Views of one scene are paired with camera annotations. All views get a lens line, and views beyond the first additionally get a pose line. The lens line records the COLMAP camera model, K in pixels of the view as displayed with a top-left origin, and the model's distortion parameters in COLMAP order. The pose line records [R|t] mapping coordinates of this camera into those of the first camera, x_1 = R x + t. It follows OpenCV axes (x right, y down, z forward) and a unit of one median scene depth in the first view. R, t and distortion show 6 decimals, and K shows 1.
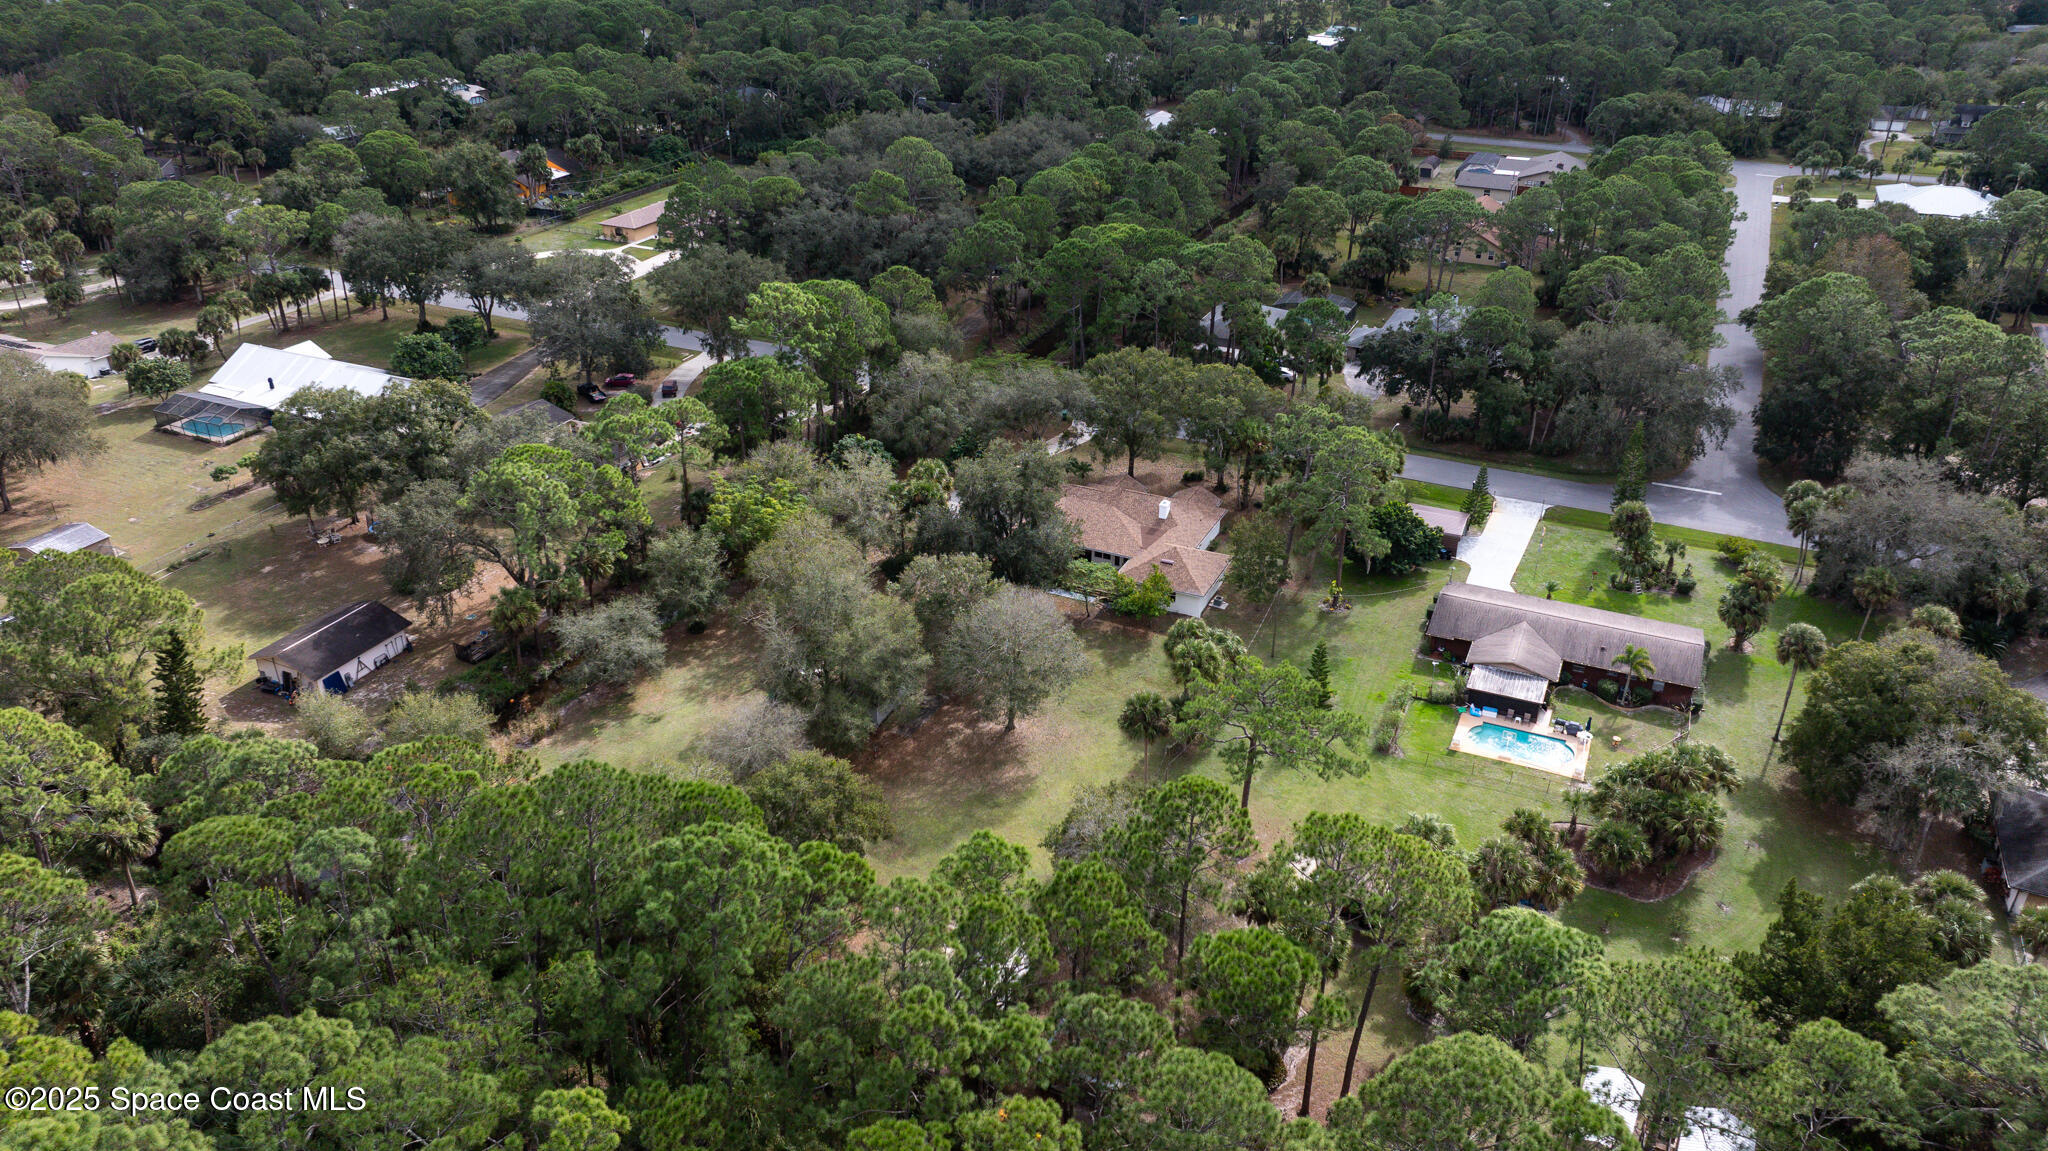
lens RADIAL K [[1420.6, 0, 1024.0], [0, 1420.6, 575.5], [0, 0, 1]] dist [-0.014518, -0.000469]
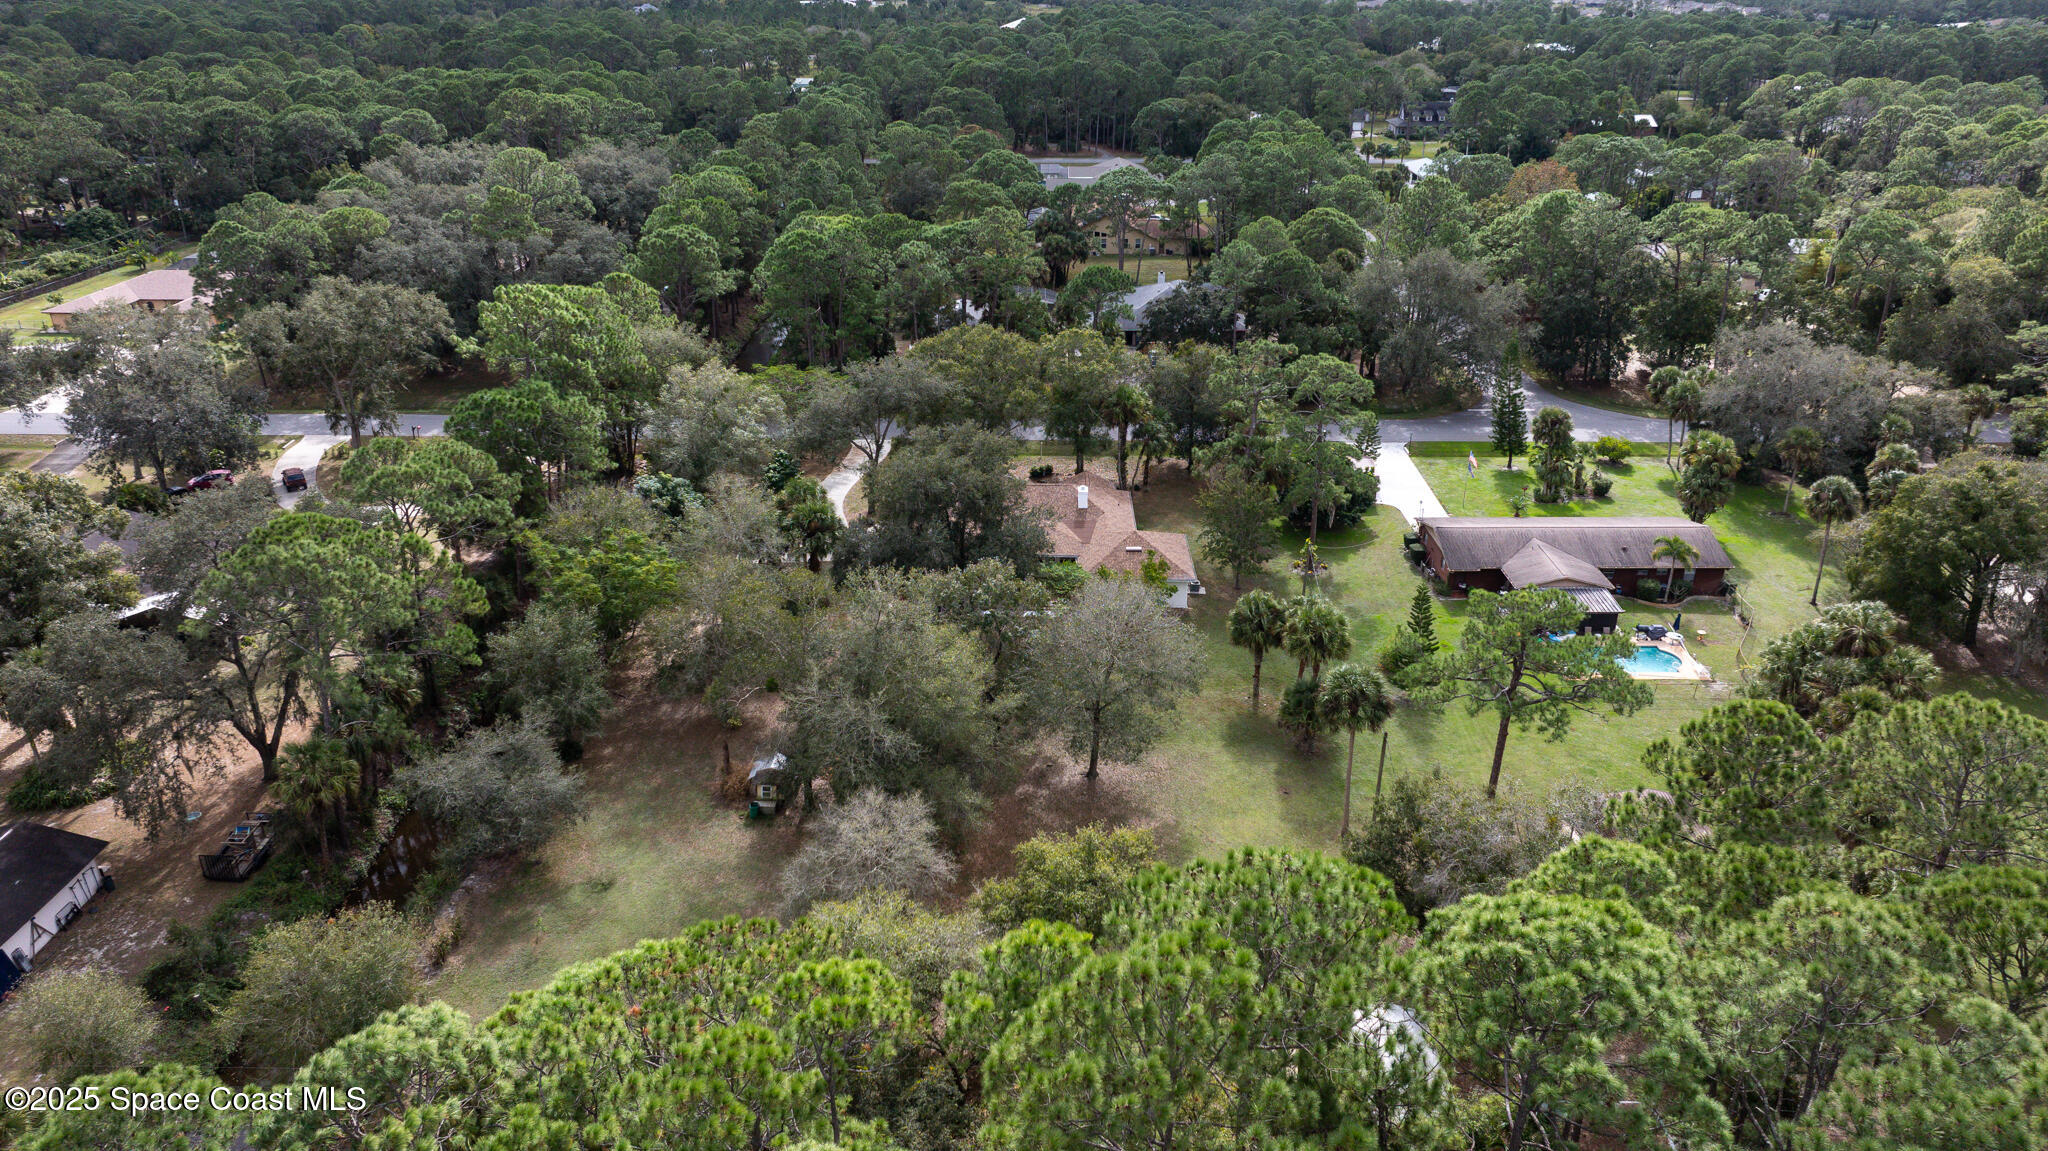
lens RADIAL K [[1420.6, 0, 1024.0], [0, 1420.6, 575.5], [0, 0, 1]] dist [-0.014518, -0.000469]
pose [[0.904892, -0.171208, 0.389690, -0.296847], [0.198091, 0.979738, -0.029541, 0.017953], [-0.376736, 0.103925, 0.920472, 0.293251]]
